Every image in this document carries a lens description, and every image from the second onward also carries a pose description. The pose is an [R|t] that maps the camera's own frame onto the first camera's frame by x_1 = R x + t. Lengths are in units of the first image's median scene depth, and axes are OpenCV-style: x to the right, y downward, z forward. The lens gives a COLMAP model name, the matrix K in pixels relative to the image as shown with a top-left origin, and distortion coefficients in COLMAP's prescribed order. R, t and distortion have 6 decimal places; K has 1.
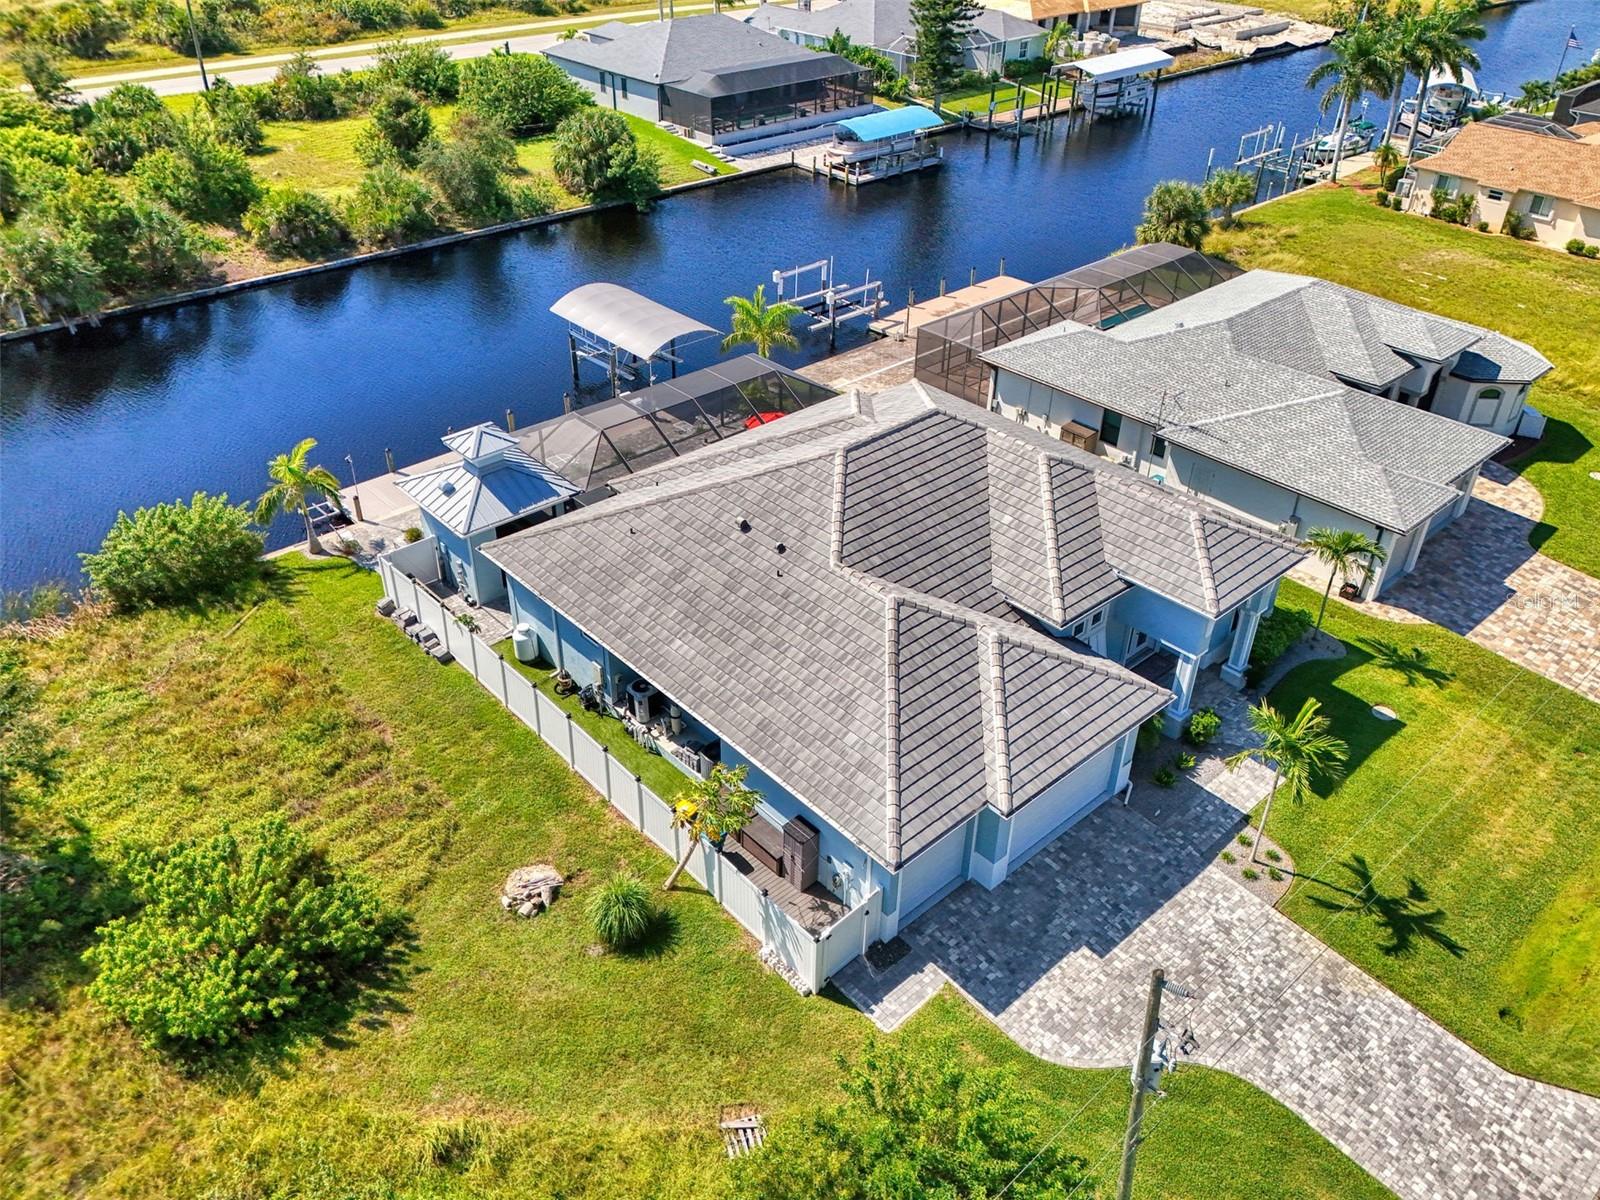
lens RADIAL K [[1201.8, 0, 793.8], [0, 1201.8, 598.2], [0, 0, 1]] dist [0.052350, -0.041771]
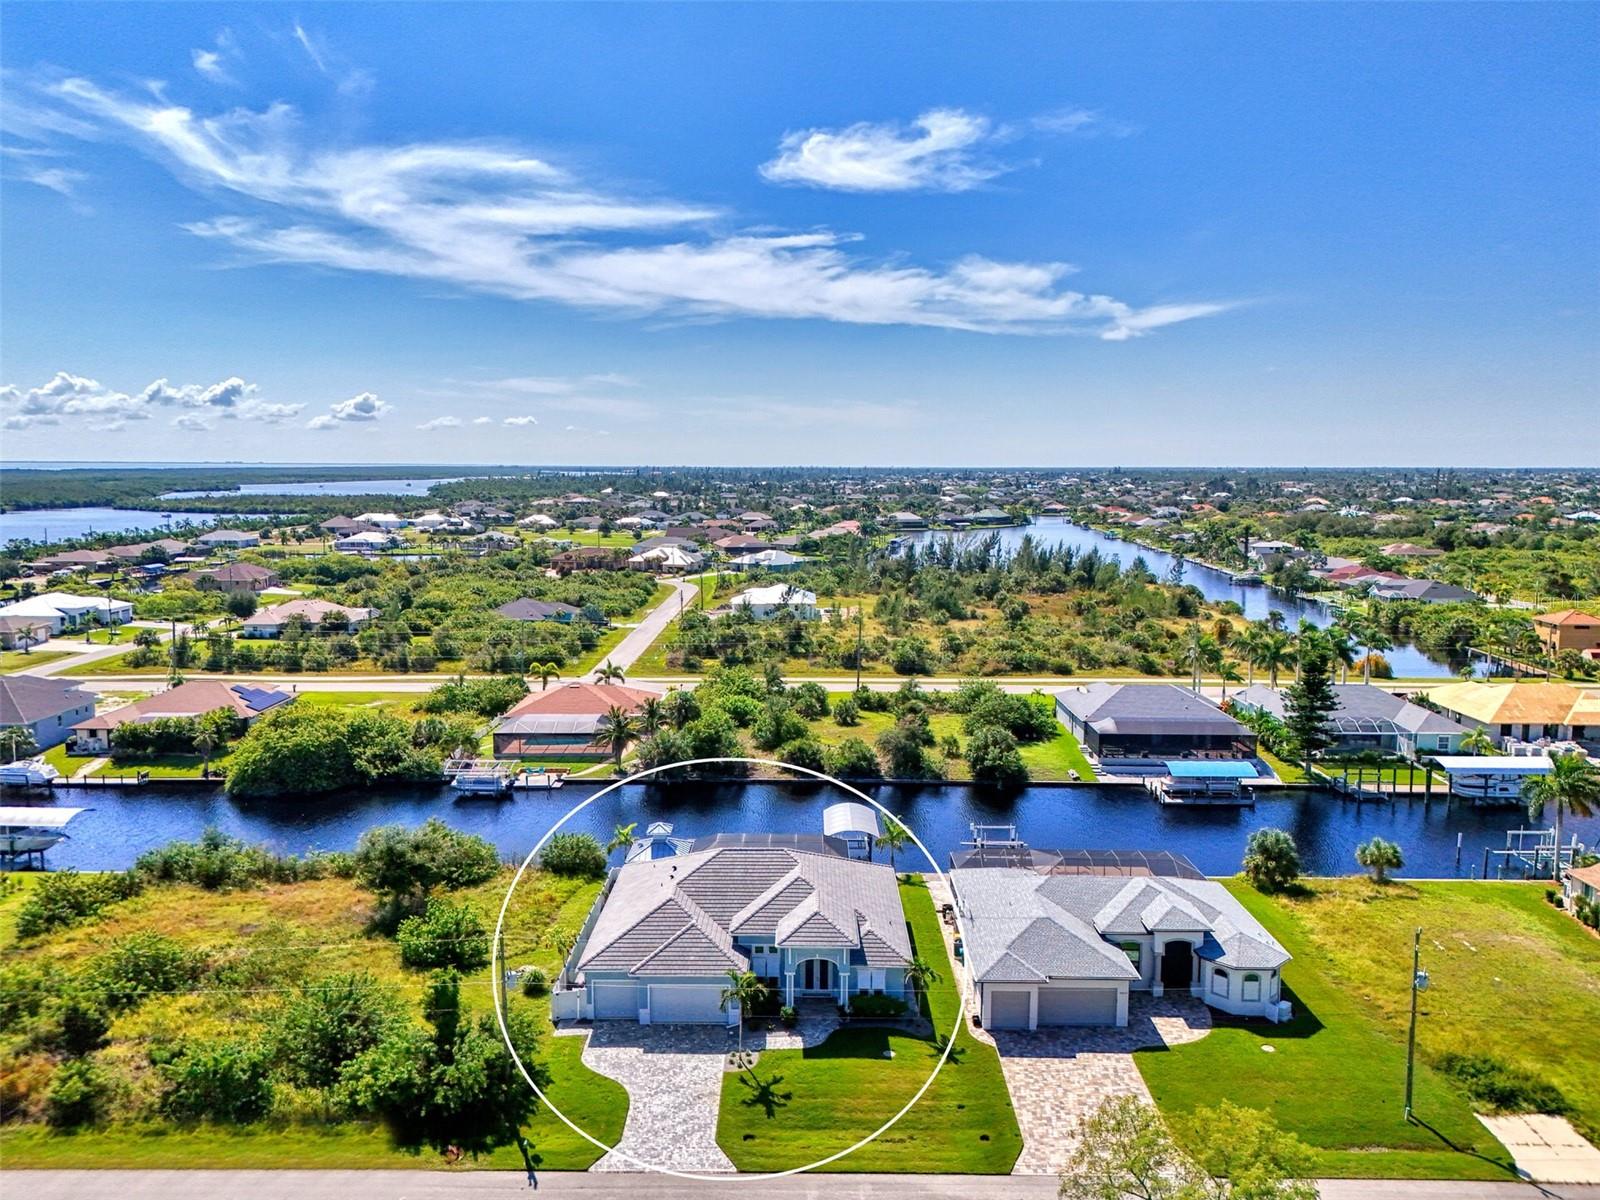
lens RADIAL K [[1195.7, 0, 777.9], [0, 1195.7, 598.8], [0, 0, 1]] dist [0.069760, -0.086420]
pose [[0.718779, 0.062224, -0.692448, 1.687952], [-0.382017, 0.867505, -0.318589, 0.153670], [0.580878, 0.493522, 0.647315, -0.655593]]
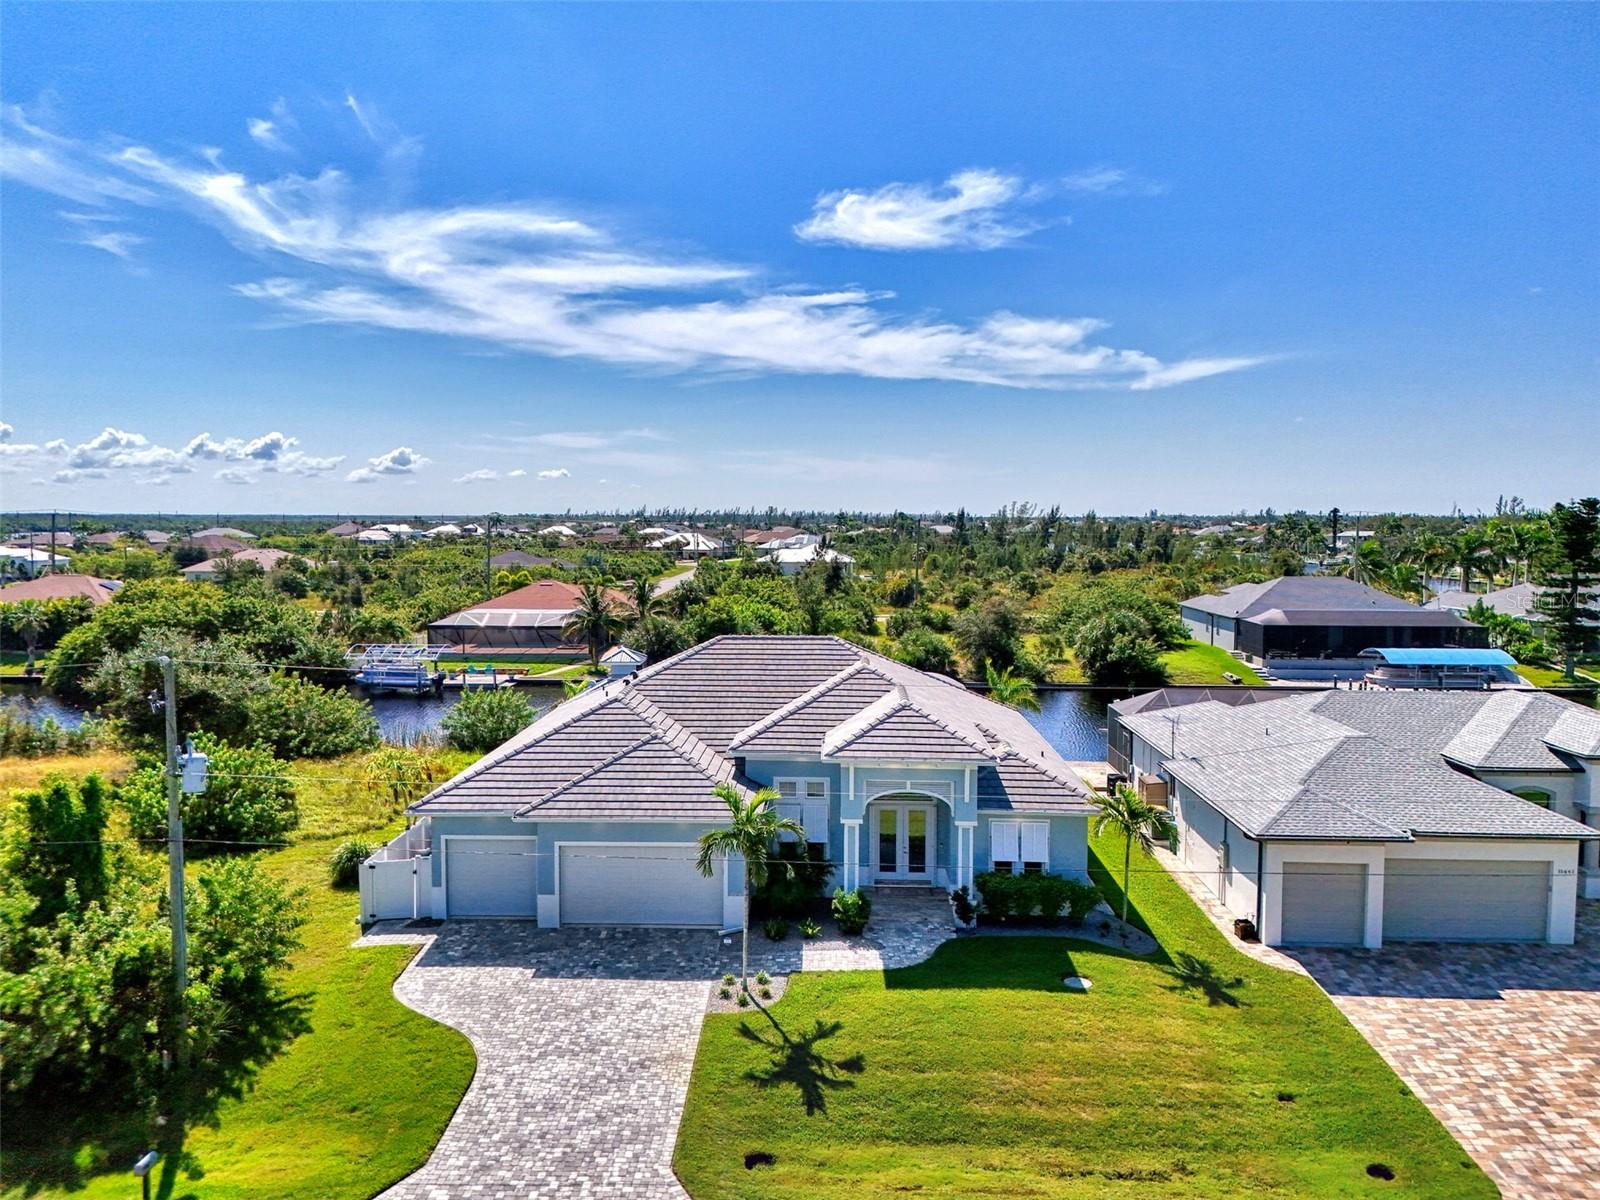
lens RADIAL K [[1192.1, 0, 796.3], [0, 1192.1, 595.0], [0, 0, 1]] dist [0.055586, -0.049804]
pose [[0.711753, 0.037496, -0.701429, 0.969762], [-0.395009, 0.847088, -0.355541, 0.252680], [0.580841, 0.530128, 0.617728, 0.266700]]
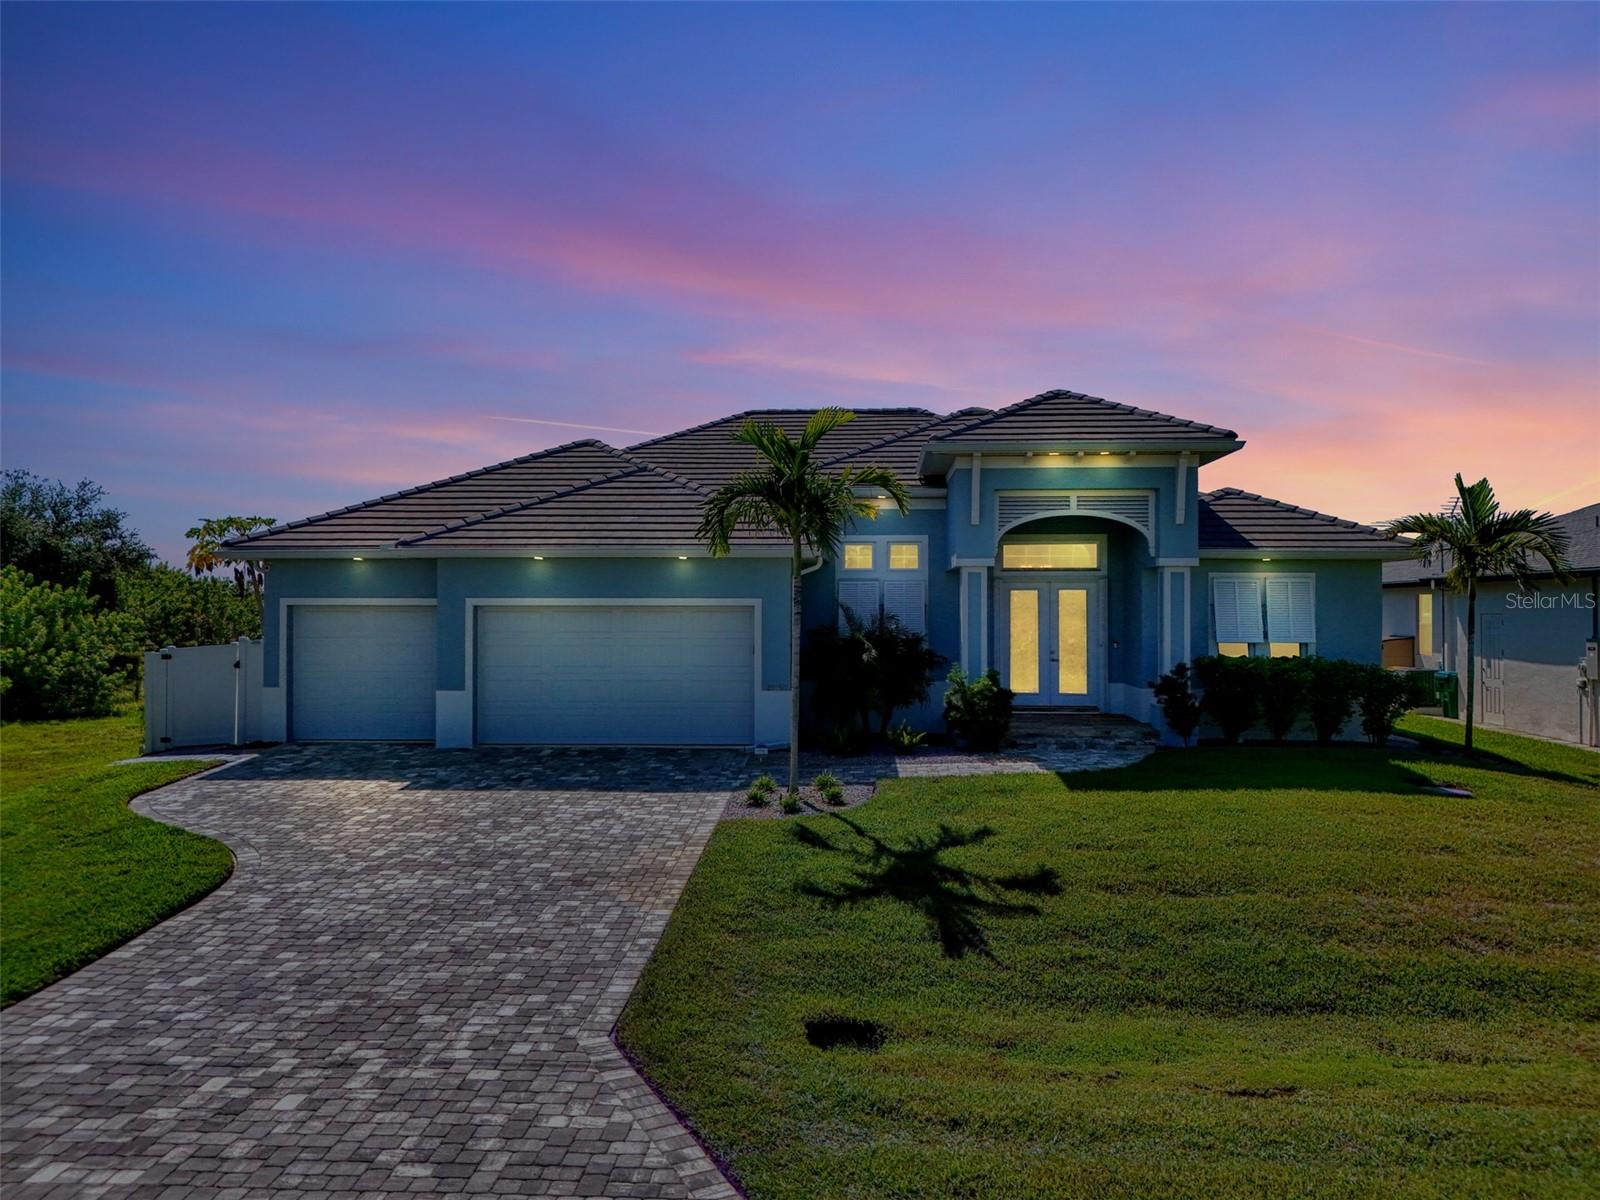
lens RADIAL K [[1201.8, 0, 793.8], [0, 1201.8, 598.2], [0, 0, 1]] dist [0.052350, -0.041771]
pose [[0.689229, -0.019742, -0.724274, 0.677685], [-0.404496, 0.818862, -0.407245, 0.323890], [0.601121, 0.573651, 0.556398, 0.633786]]
